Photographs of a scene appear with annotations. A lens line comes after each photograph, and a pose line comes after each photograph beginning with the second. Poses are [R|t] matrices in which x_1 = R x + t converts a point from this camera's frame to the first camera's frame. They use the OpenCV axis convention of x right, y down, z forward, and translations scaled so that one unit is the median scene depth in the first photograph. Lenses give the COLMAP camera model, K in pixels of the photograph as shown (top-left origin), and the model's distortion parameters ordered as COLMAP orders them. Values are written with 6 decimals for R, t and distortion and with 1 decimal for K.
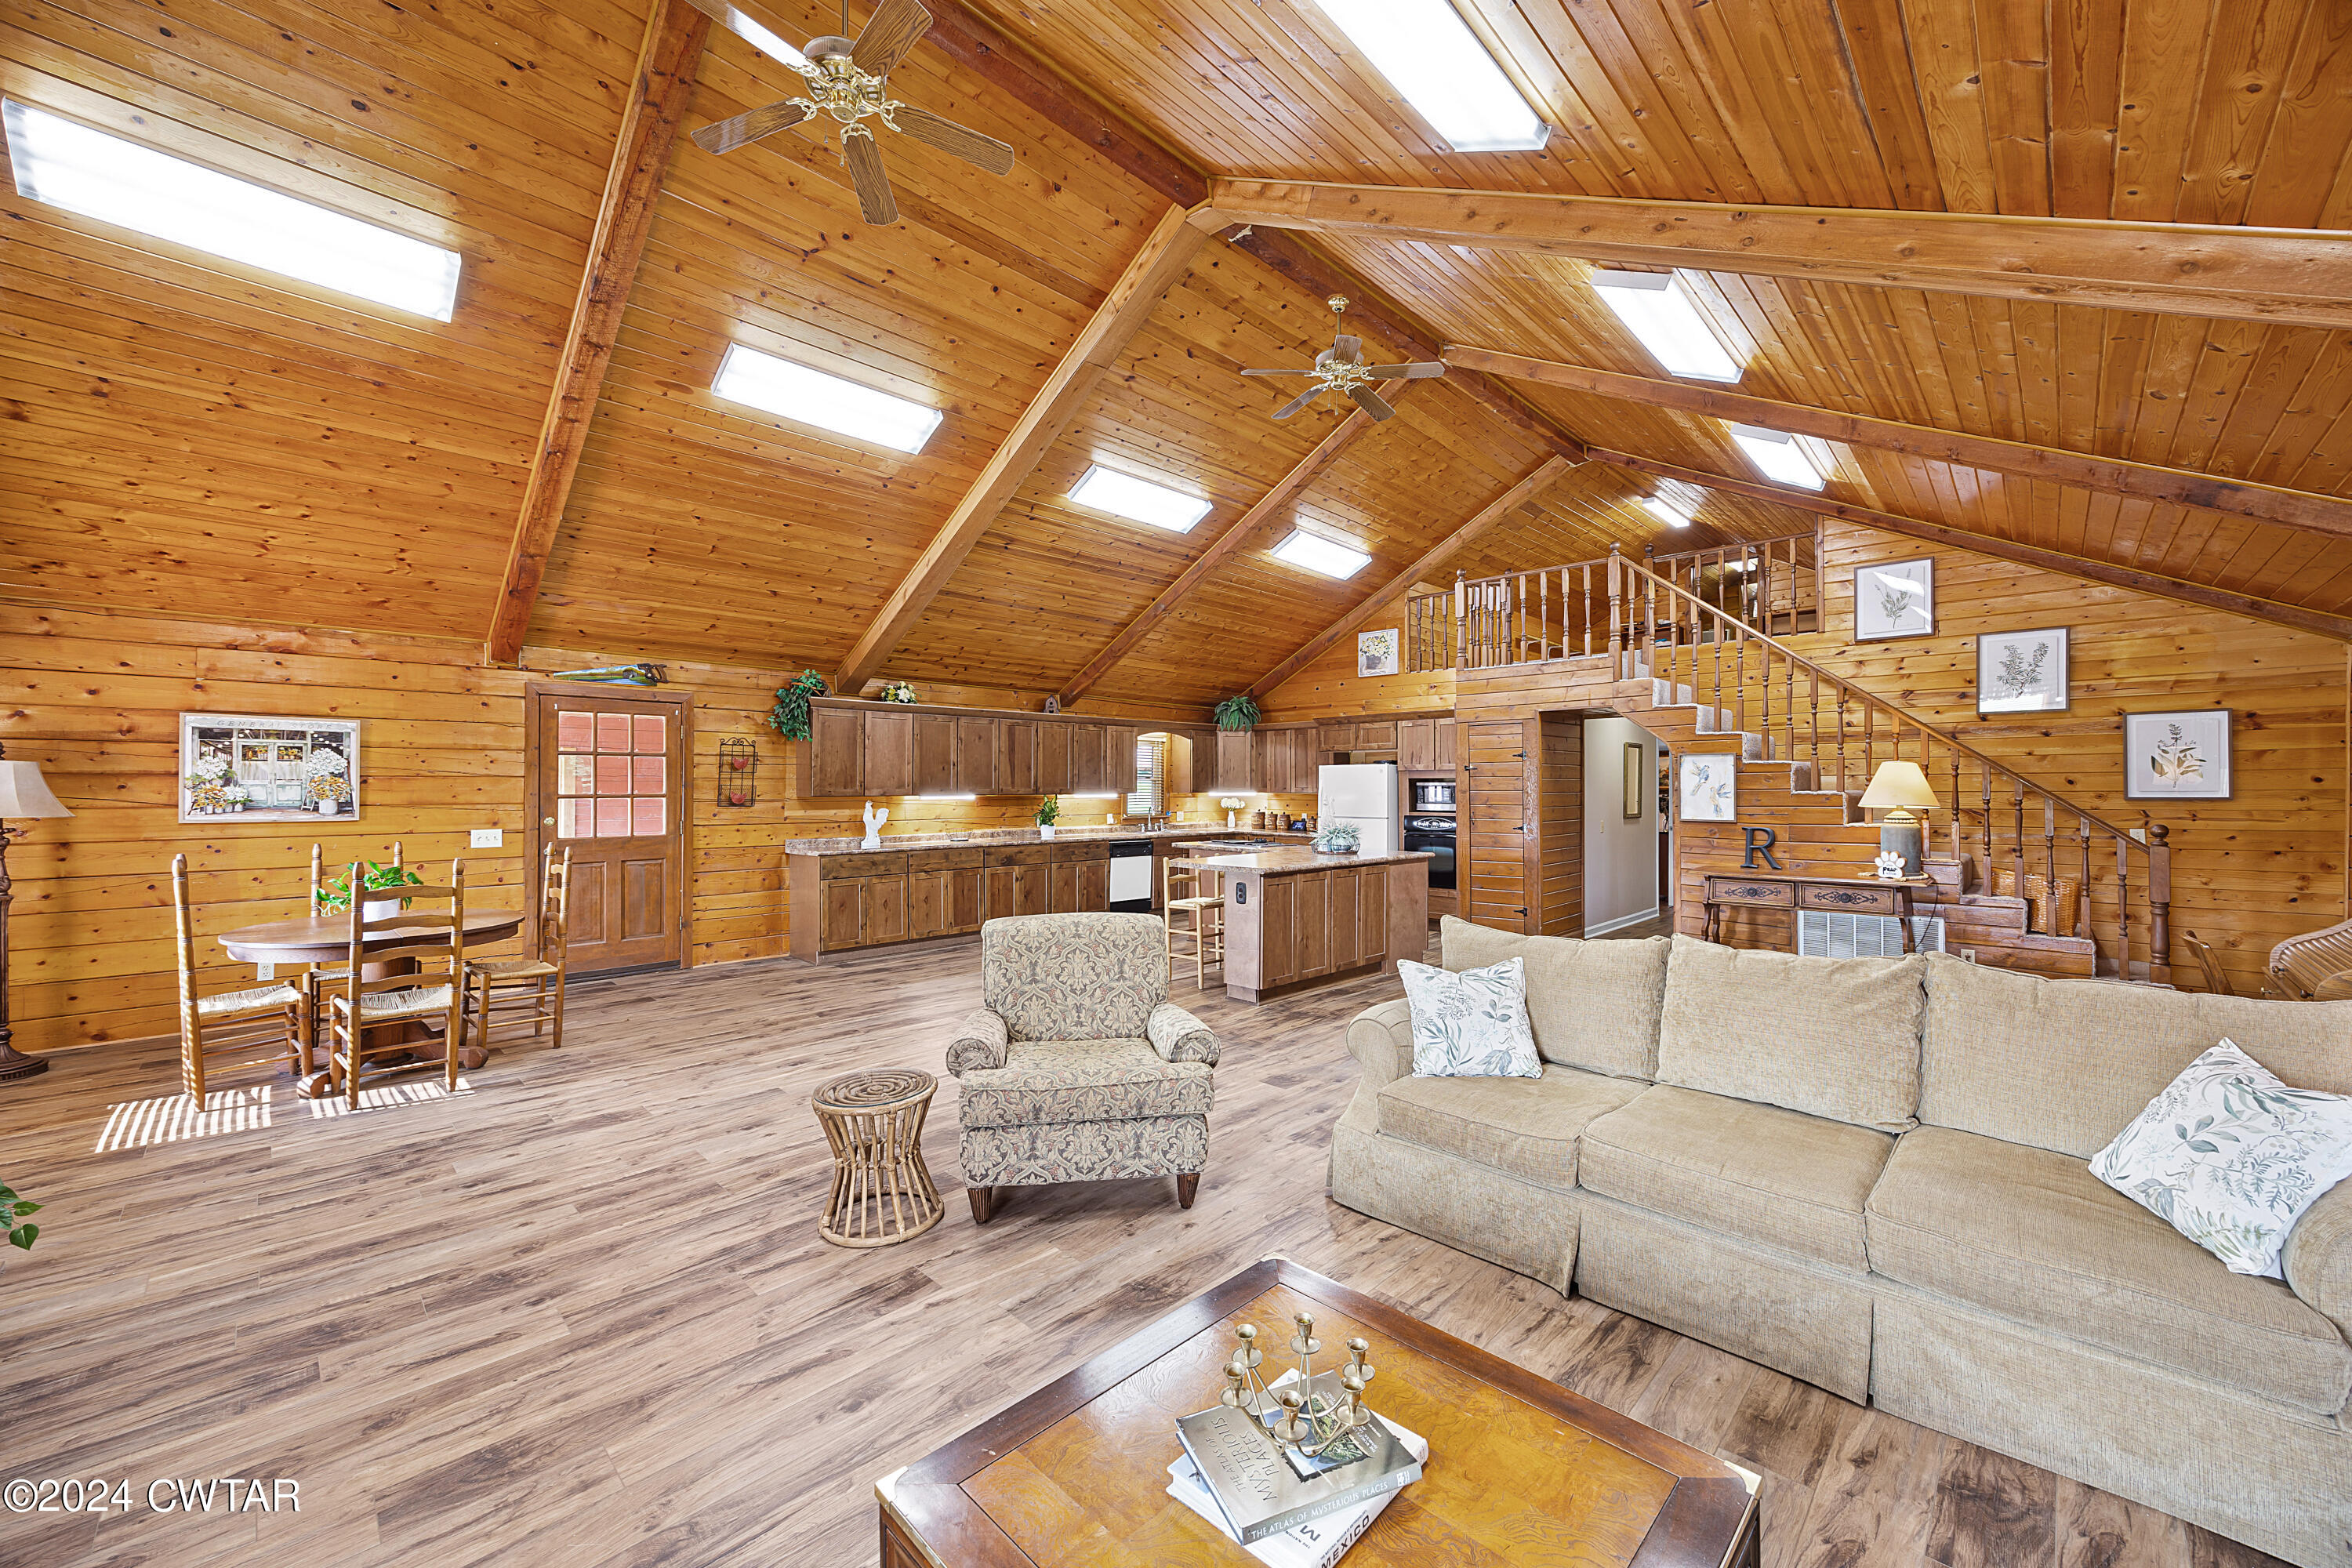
lens RADIAL K [[895.4, 0, 1182.3], [0, 895.4, 789.8], [0, 0, 1]] dist [-0.002108, -0.000019]
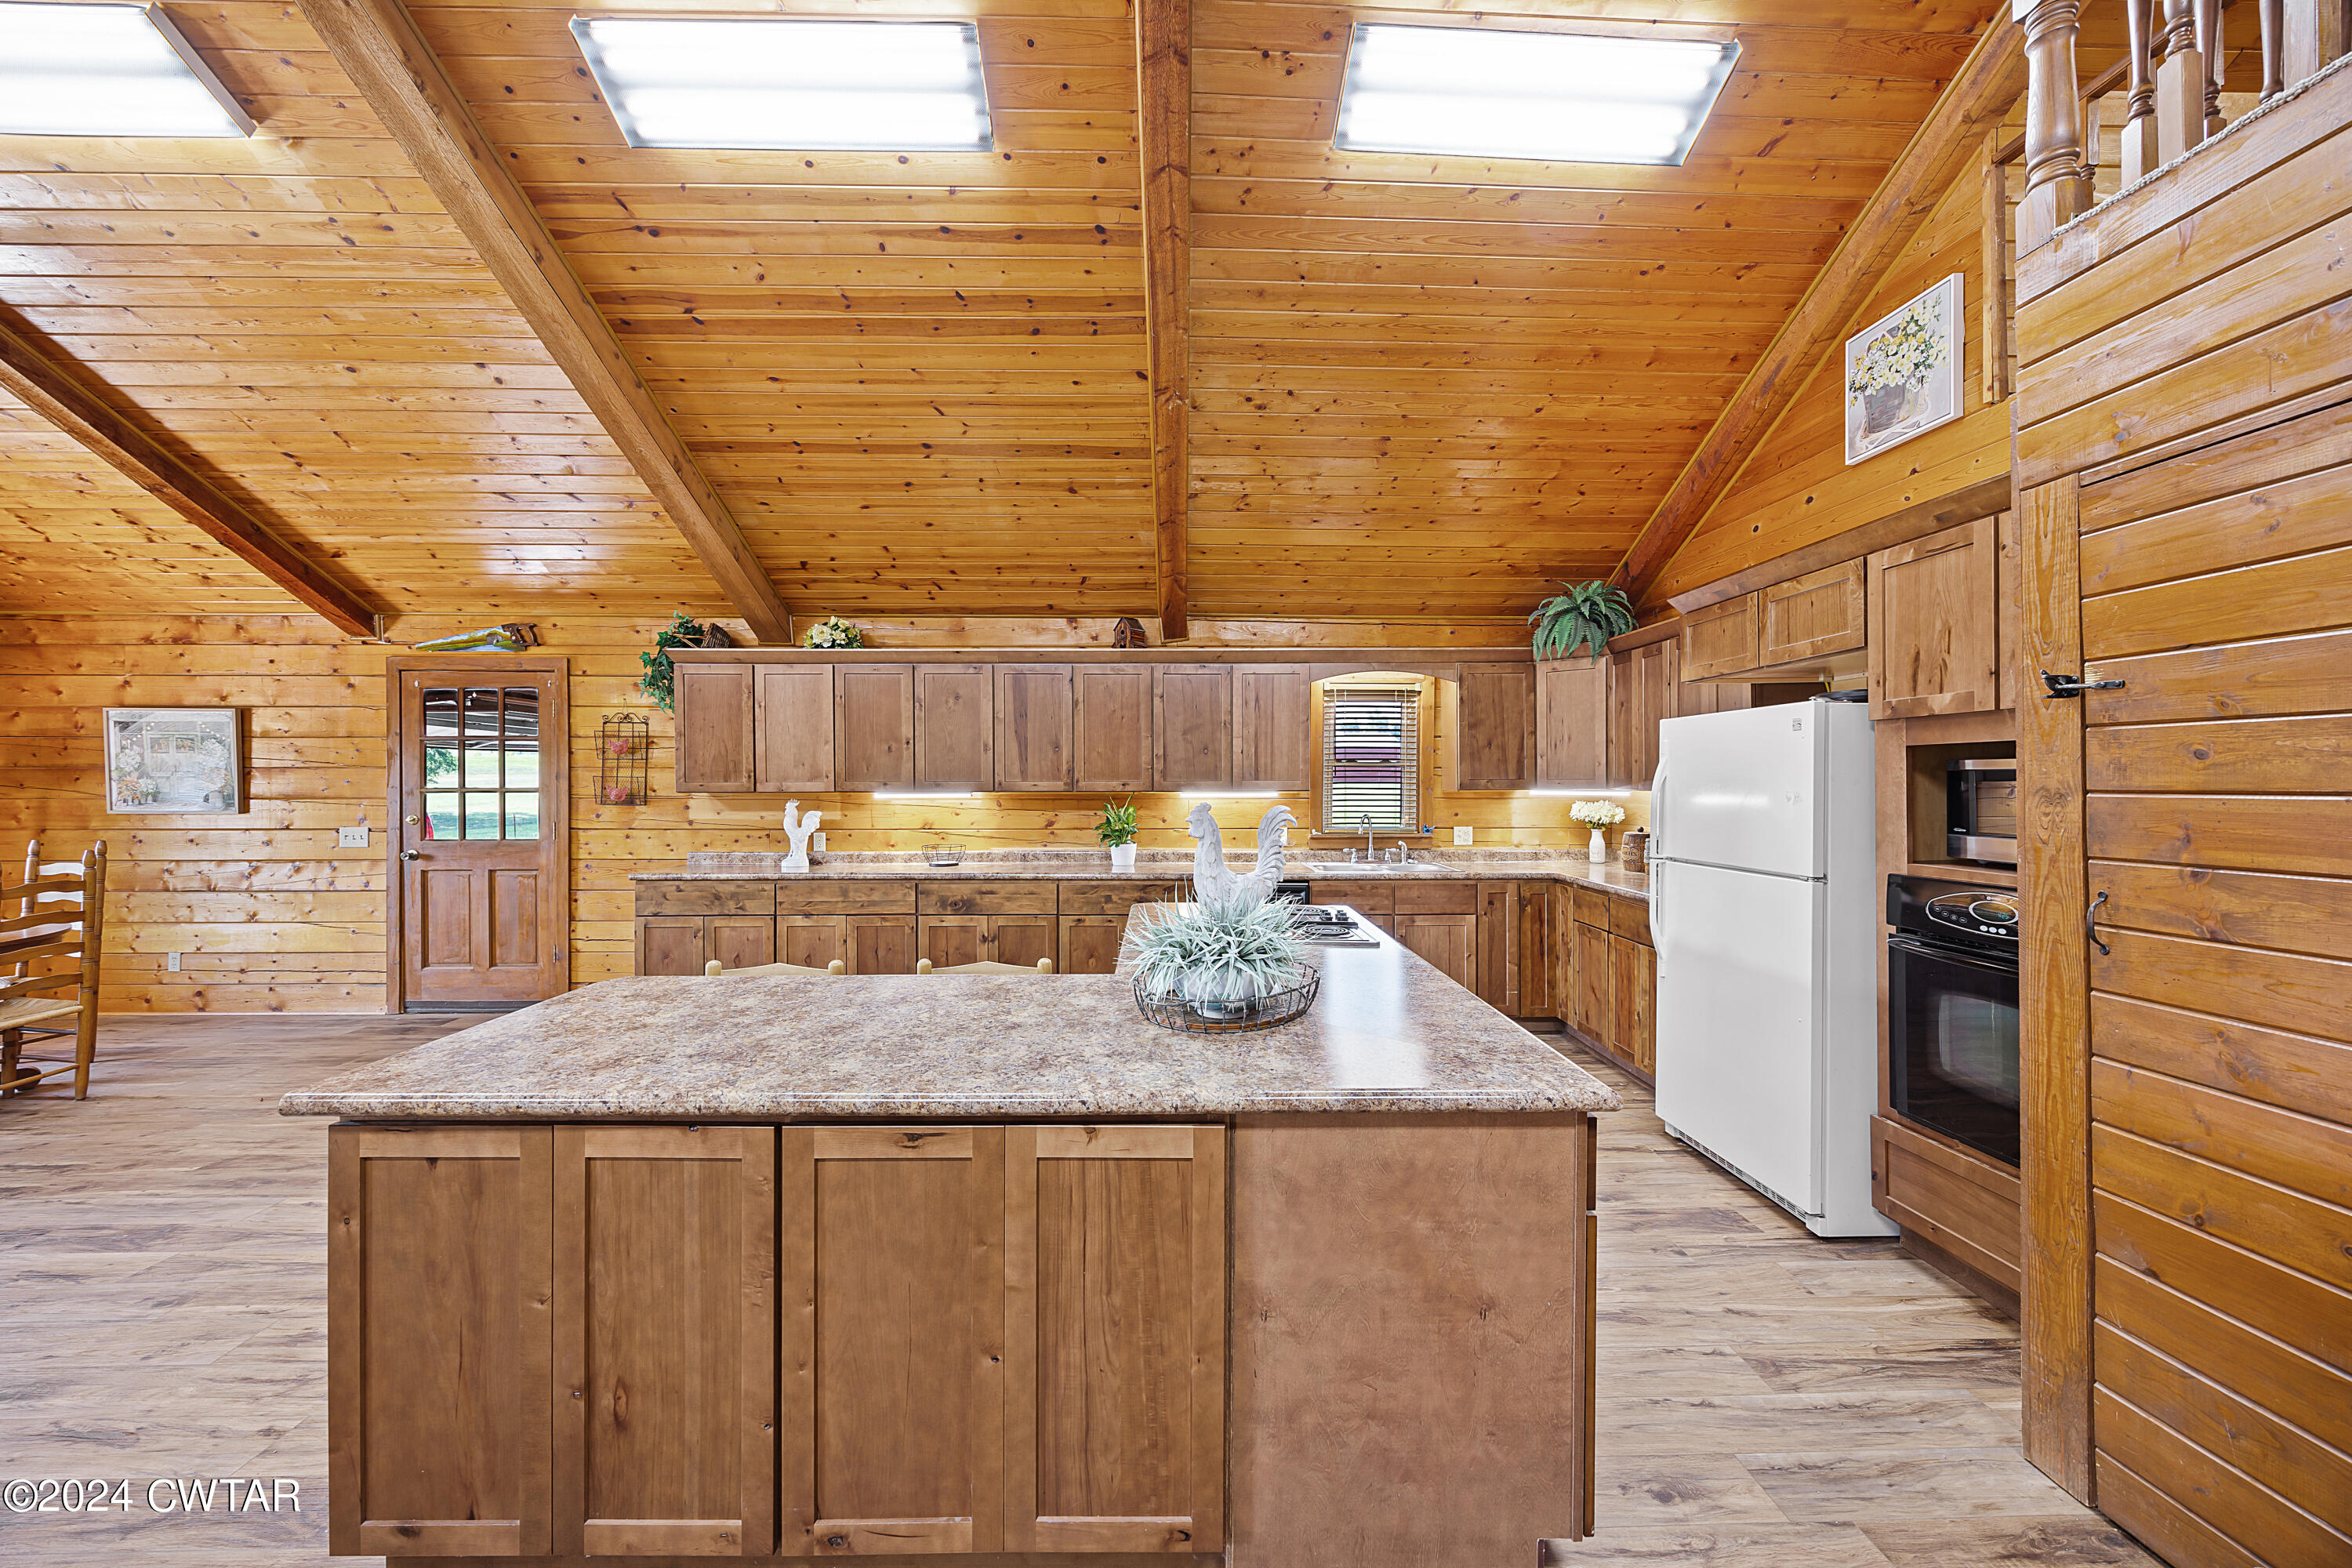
lens RADIAL K [[895.4, 0, 1182.8], [0, 895.4, 784.9], [0, 0, 1]] dist [-0.002108, -0.000019]
pose [[0.715879, 0.003029, -0.698218, 0.337254], [-0.001799, 0.999995, 0.002493, -0.000741], [0.698222, -0.000529, 0.715881, 0.745593]]
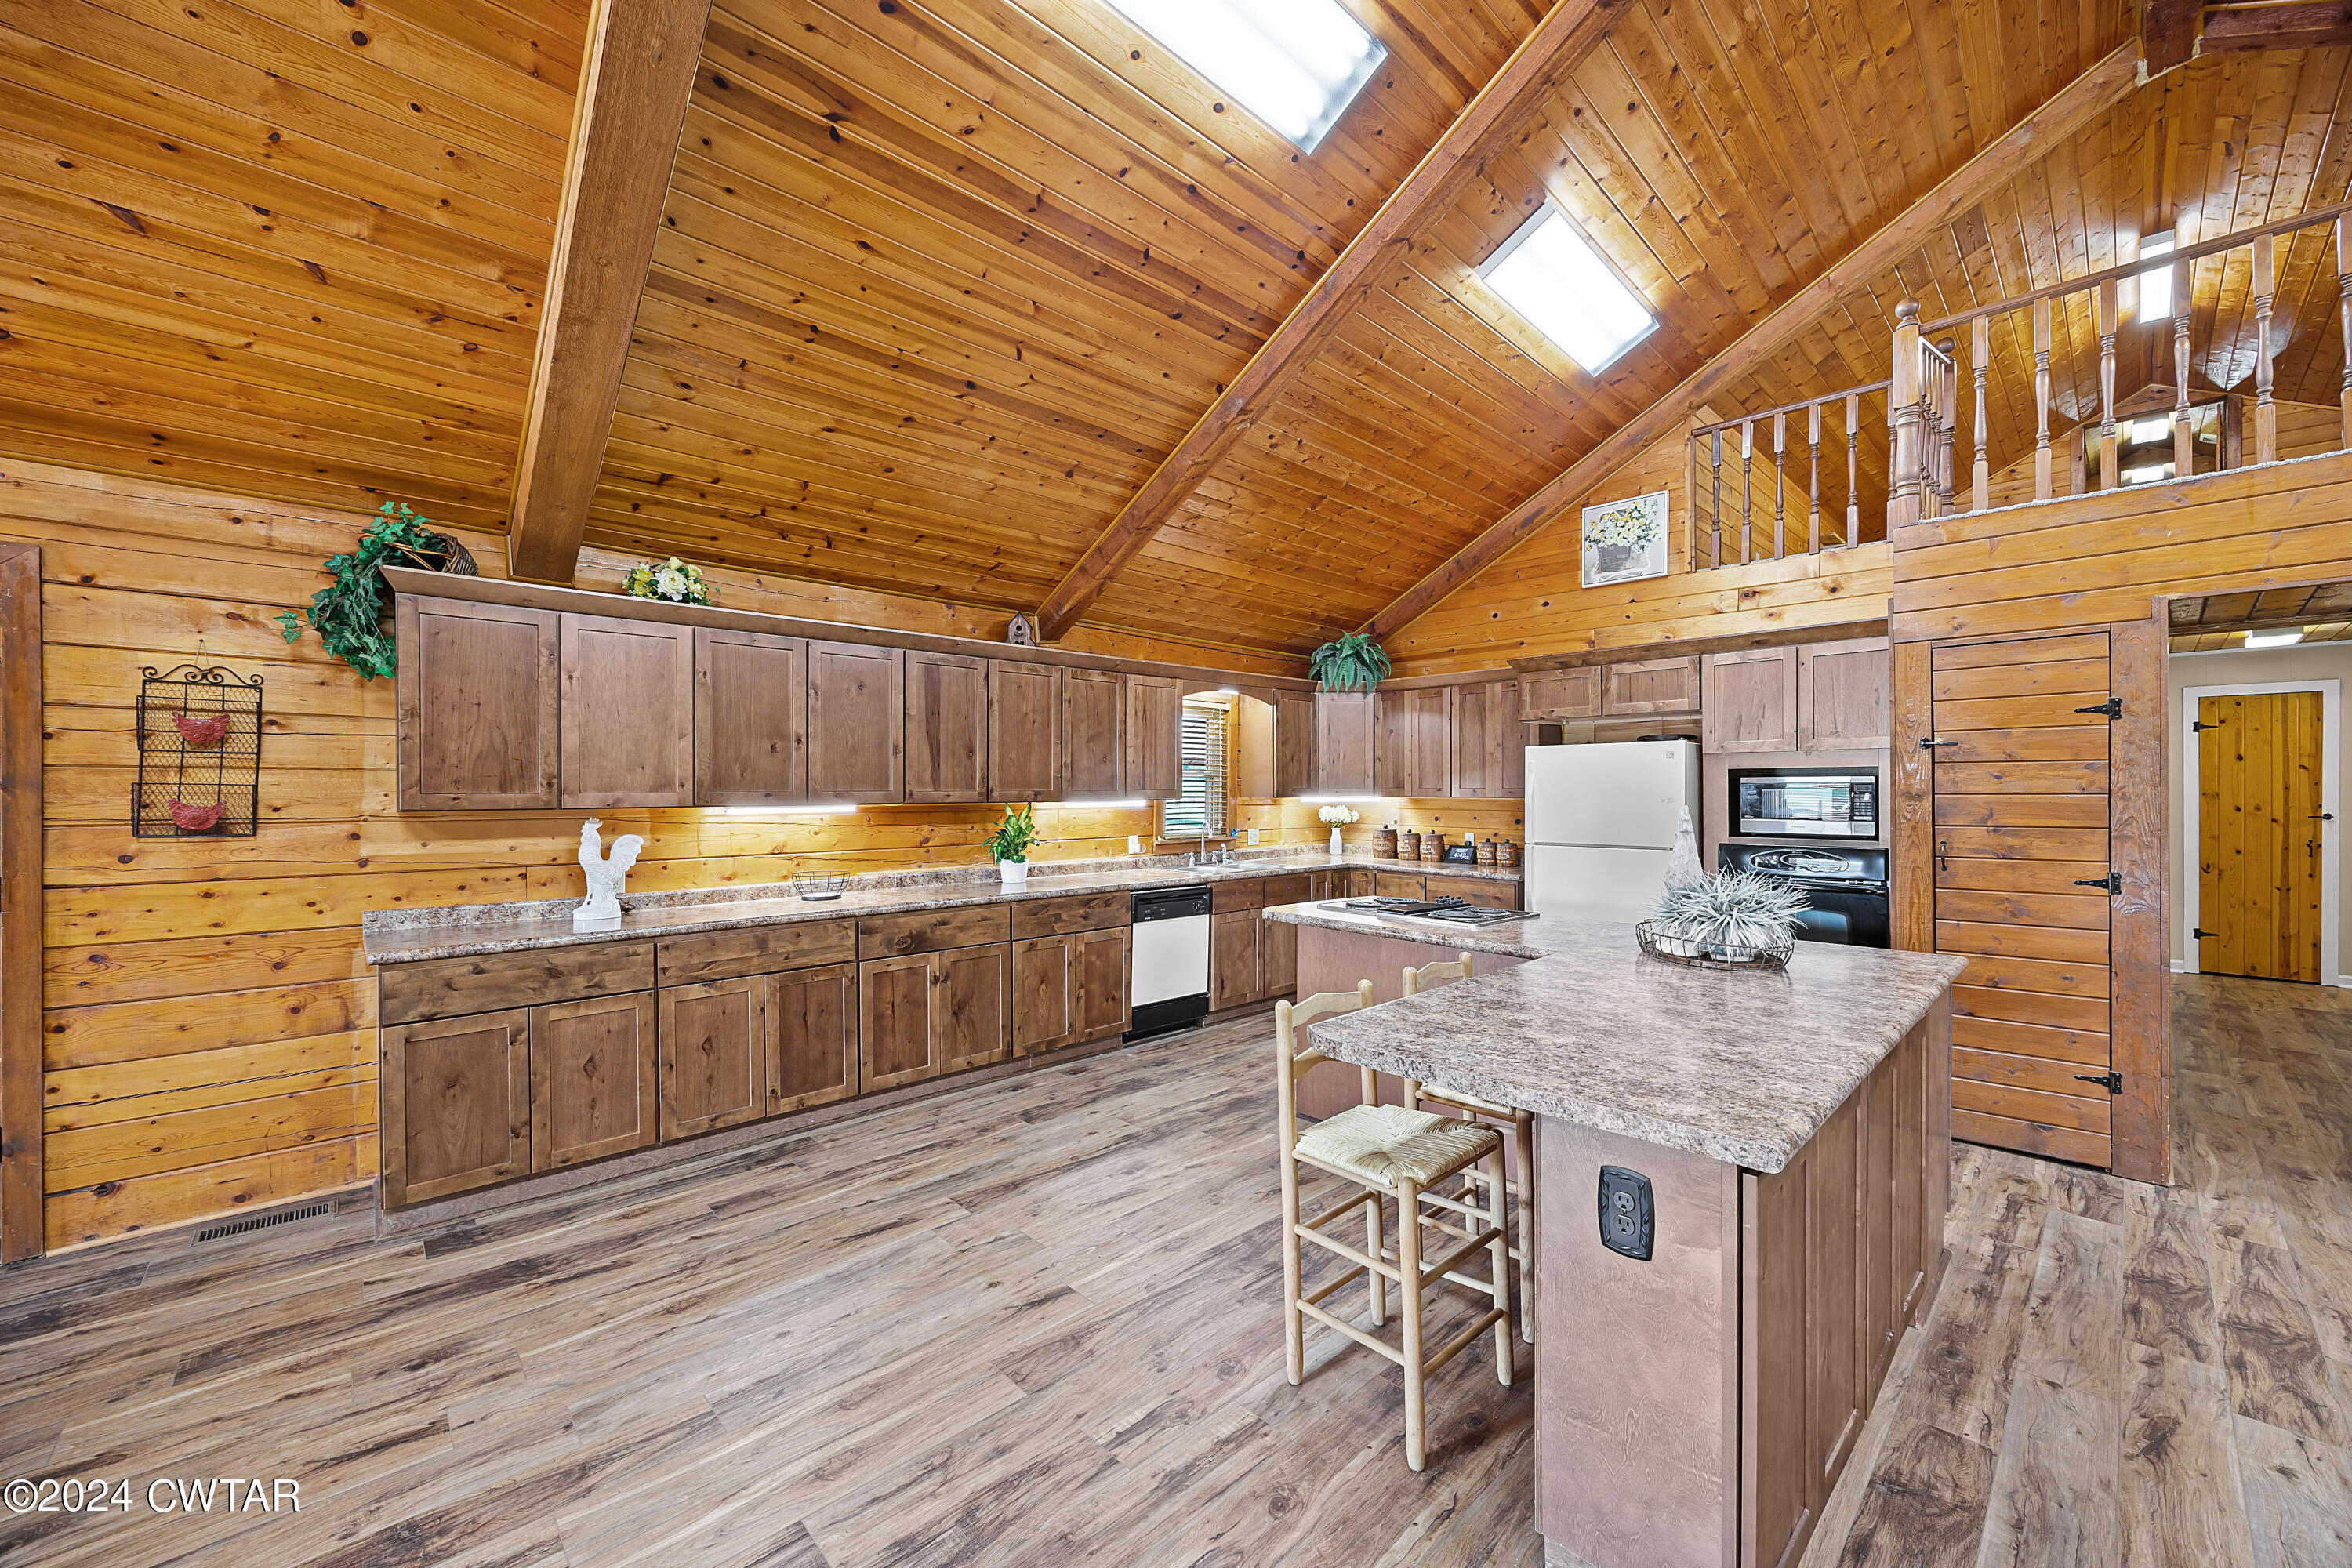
lens RADIAL K [[895.4, 0, 1184.0], [0, 895.4, 793.3], [0, 0, 1]] dist [-0.002108, -0.000019]
pose [[0.999267, -0.001828, -0.038226, -0.036481], [0.001894, 0.999997, 0.001693, -0.000725], [0.038222, -0.001764, 0.999268, 0.578771]]
